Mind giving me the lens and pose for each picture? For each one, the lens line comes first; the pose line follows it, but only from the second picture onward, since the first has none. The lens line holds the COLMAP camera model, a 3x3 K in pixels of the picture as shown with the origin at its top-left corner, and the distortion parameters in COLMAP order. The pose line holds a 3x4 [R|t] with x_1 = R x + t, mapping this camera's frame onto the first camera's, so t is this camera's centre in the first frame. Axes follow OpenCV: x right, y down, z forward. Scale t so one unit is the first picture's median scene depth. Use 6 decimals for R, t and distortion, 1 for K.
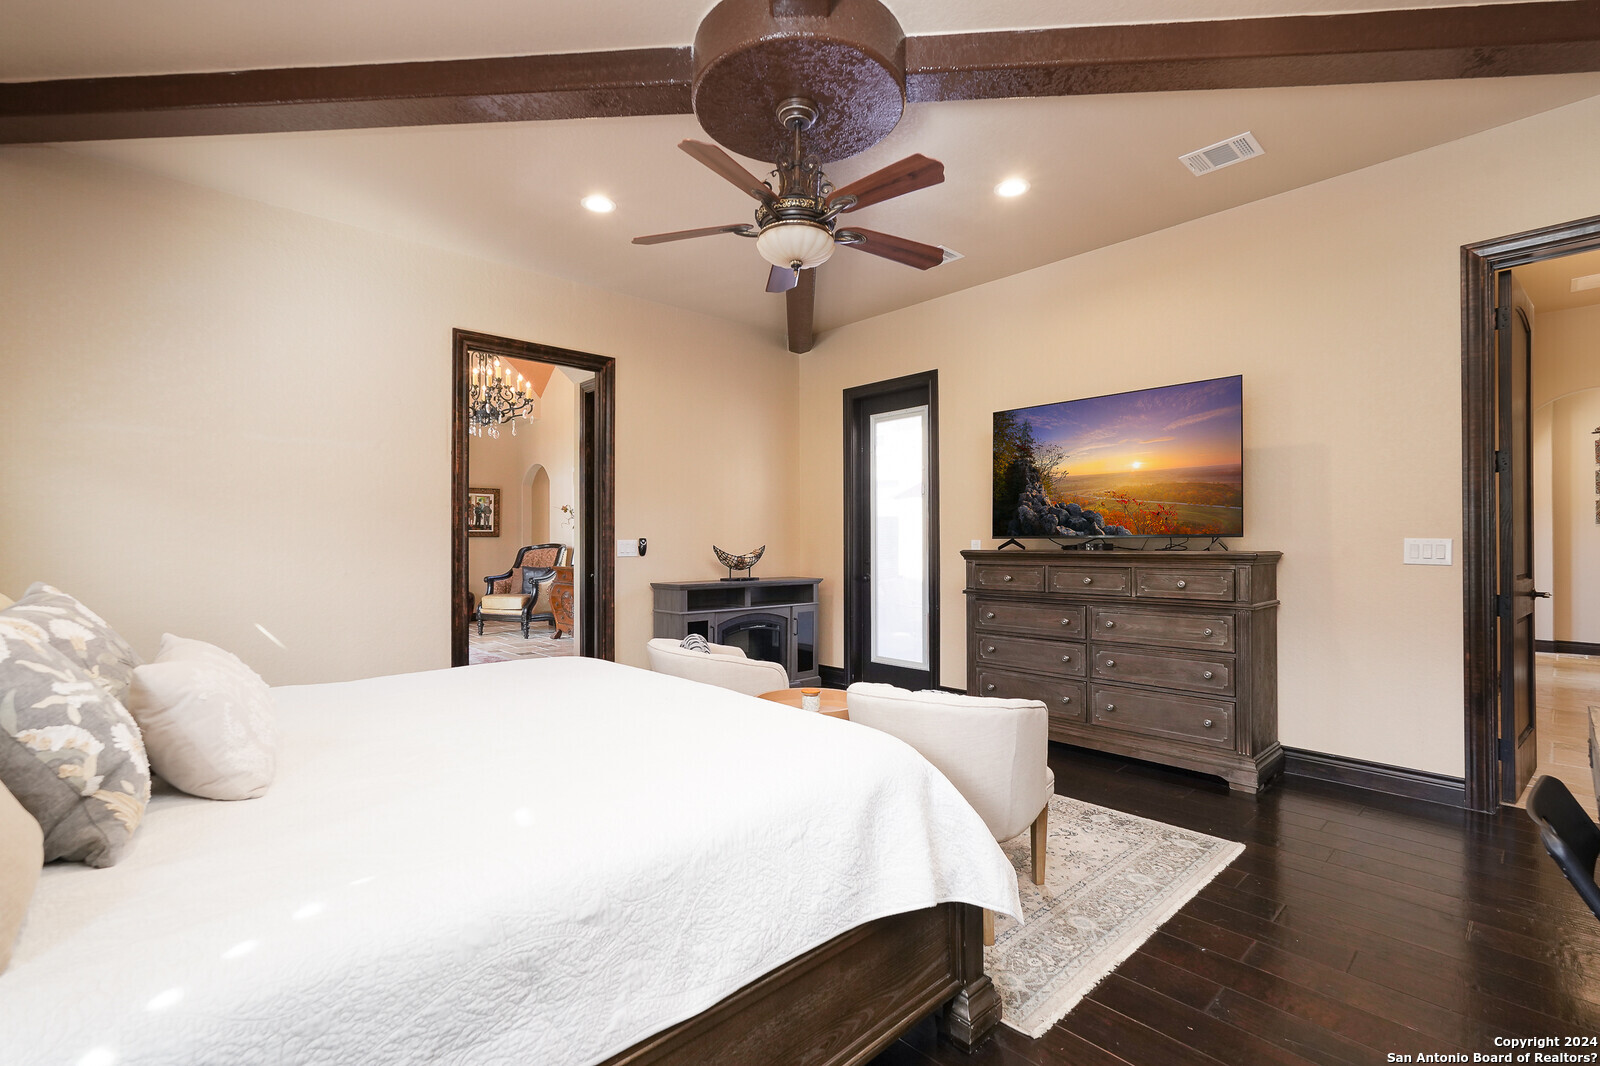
lens RADIAL K [[707.2, 0, 800.7], [0, 707.2, 539.9], [0, 0, 1]] dist [-0.000116, 0.000034]
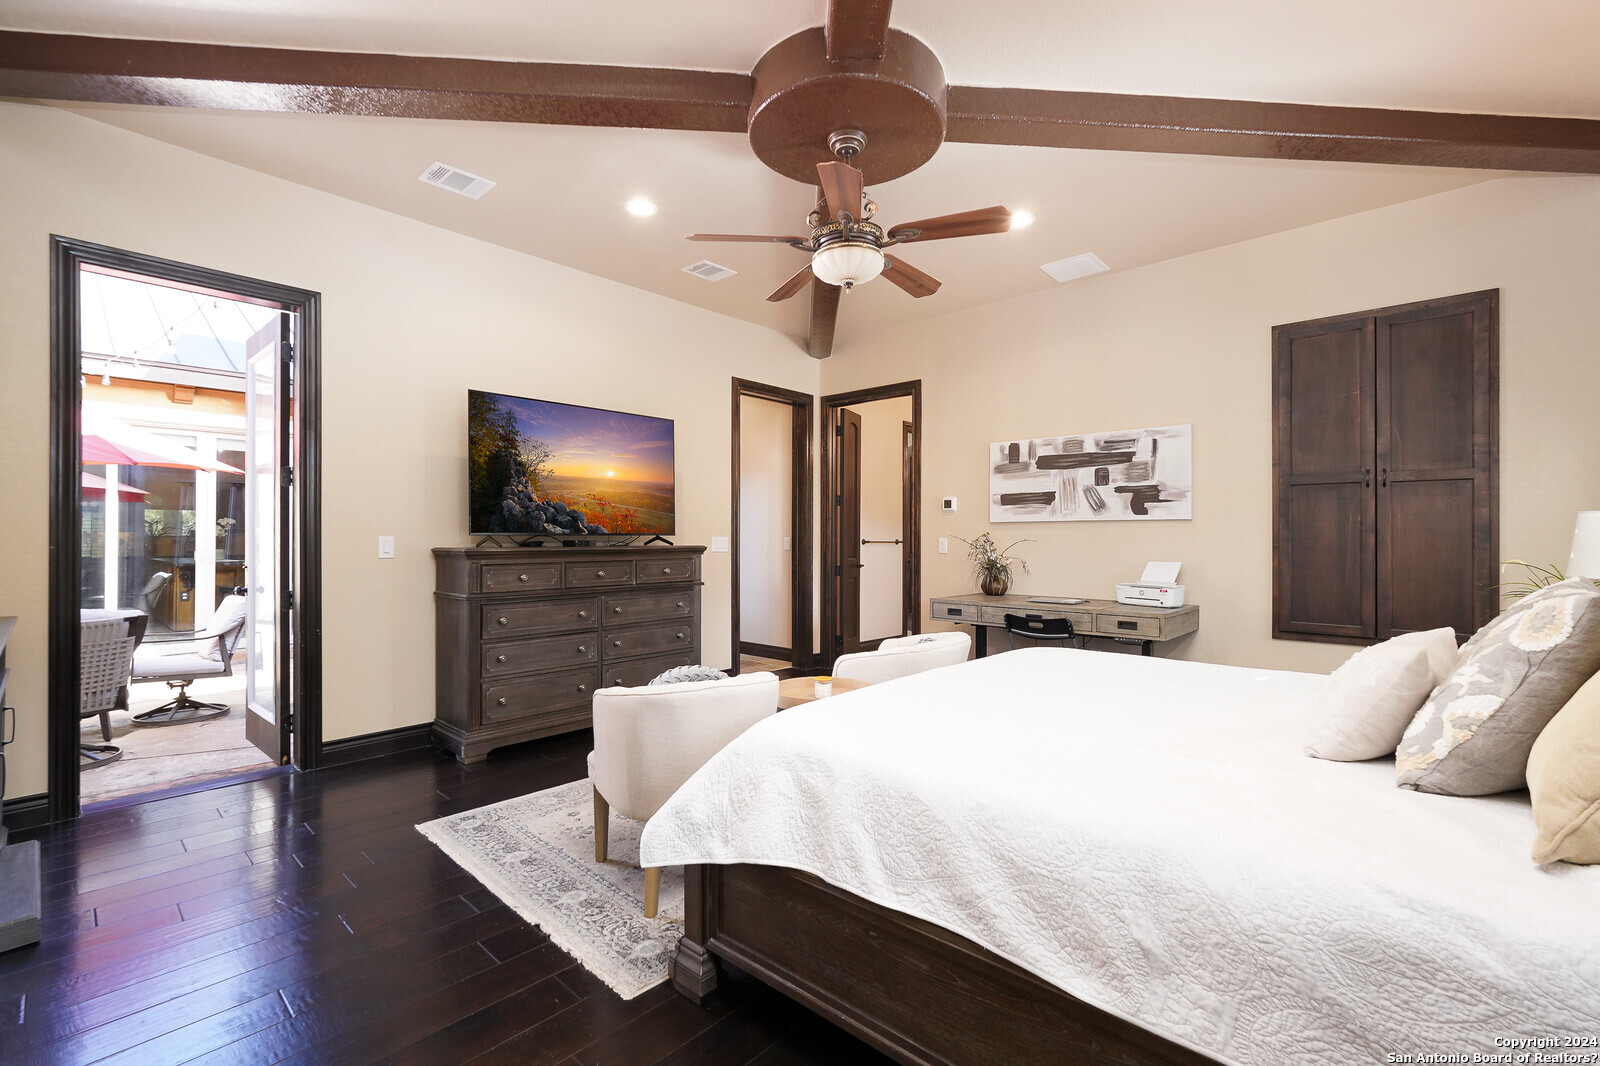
lens RADIAL K [[720.1, 0, 797.4], [0, 720.1, 535.4], [0, 0, 1]] dist [-0.001747, 0.000356]
pose [[-0.069875, 0.002895, 0.997552, -0.697695], [-0.004724, 0.999984, -0.003233, -0.000783], [-0.997545, -0.004938, -0.069860, 0.724507]]
